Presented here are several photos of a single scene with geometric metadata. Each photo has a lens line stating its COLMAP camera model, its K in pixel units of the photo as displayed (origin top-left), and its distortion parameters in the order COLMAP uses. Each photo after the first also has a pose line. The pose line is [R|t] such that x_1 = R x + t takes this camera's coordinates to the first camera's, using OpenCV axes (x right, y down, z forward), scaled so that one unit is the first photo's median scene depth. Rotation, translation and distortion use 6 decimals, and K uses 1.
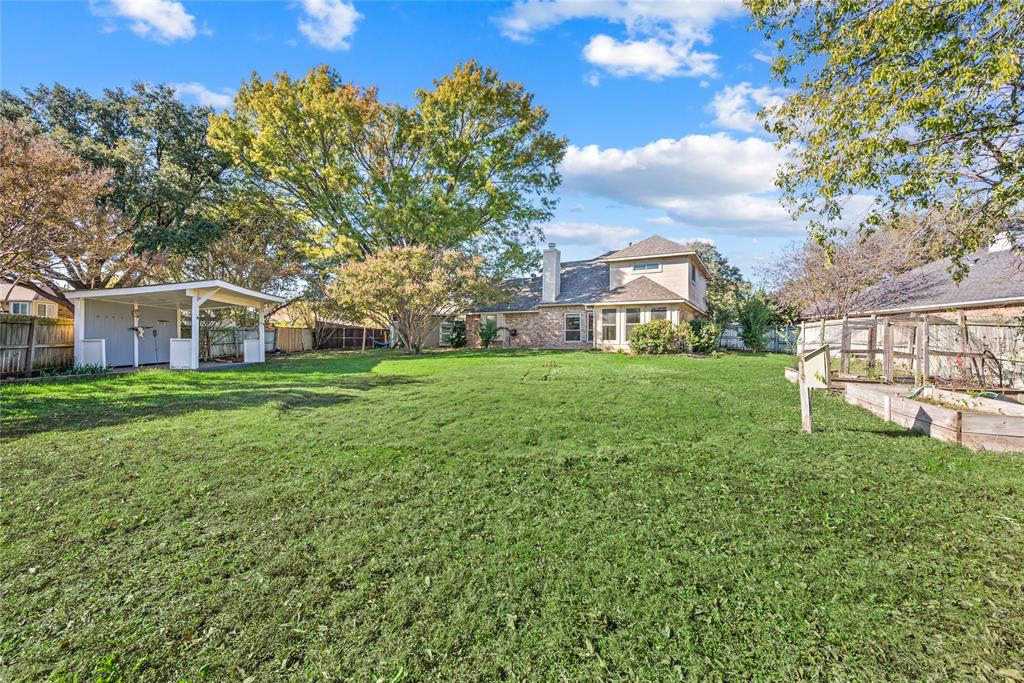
lens RADIAL K [[411.9, 0, 514.1], [0, 411.9, 340.8], [0, 0, 1]] dist [-0.000905, -0.000331]
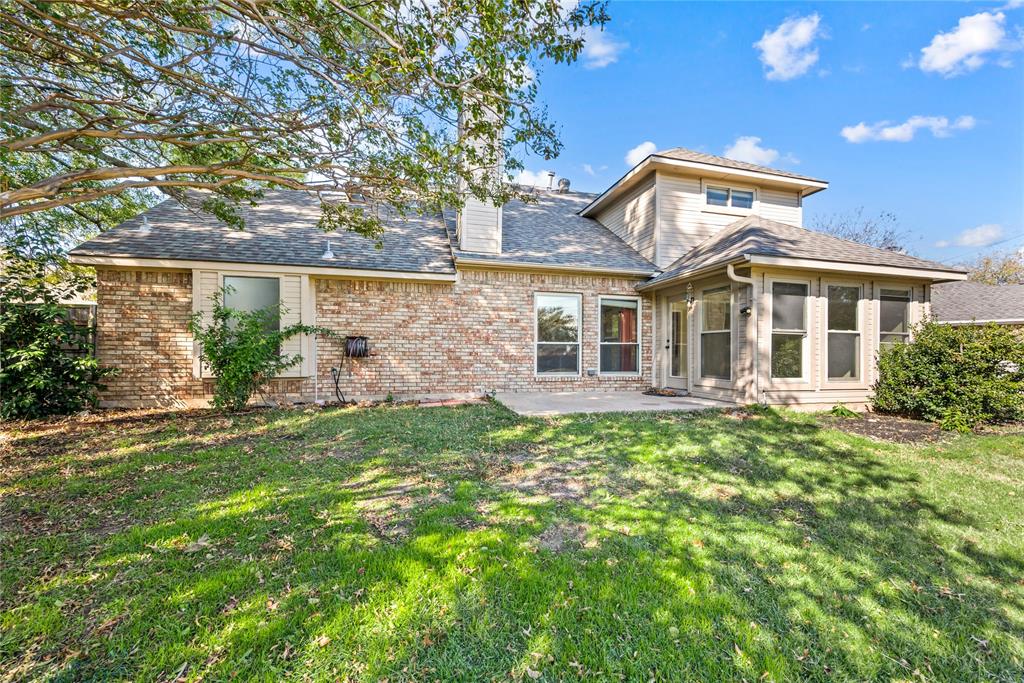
lens RADIAL K [[411.9, 0, 514.1], [0, 411.9, 340.8], [0, 0, 1]] dist [-0.000905, -0.000331]
pose [[0.707491, 0.016189, 0.706537, -0.136314], [-0.002309, 0.999785, -0.020595, -0.020589], [-0.706719, 0.012939, 0.707376, 0.803179]]
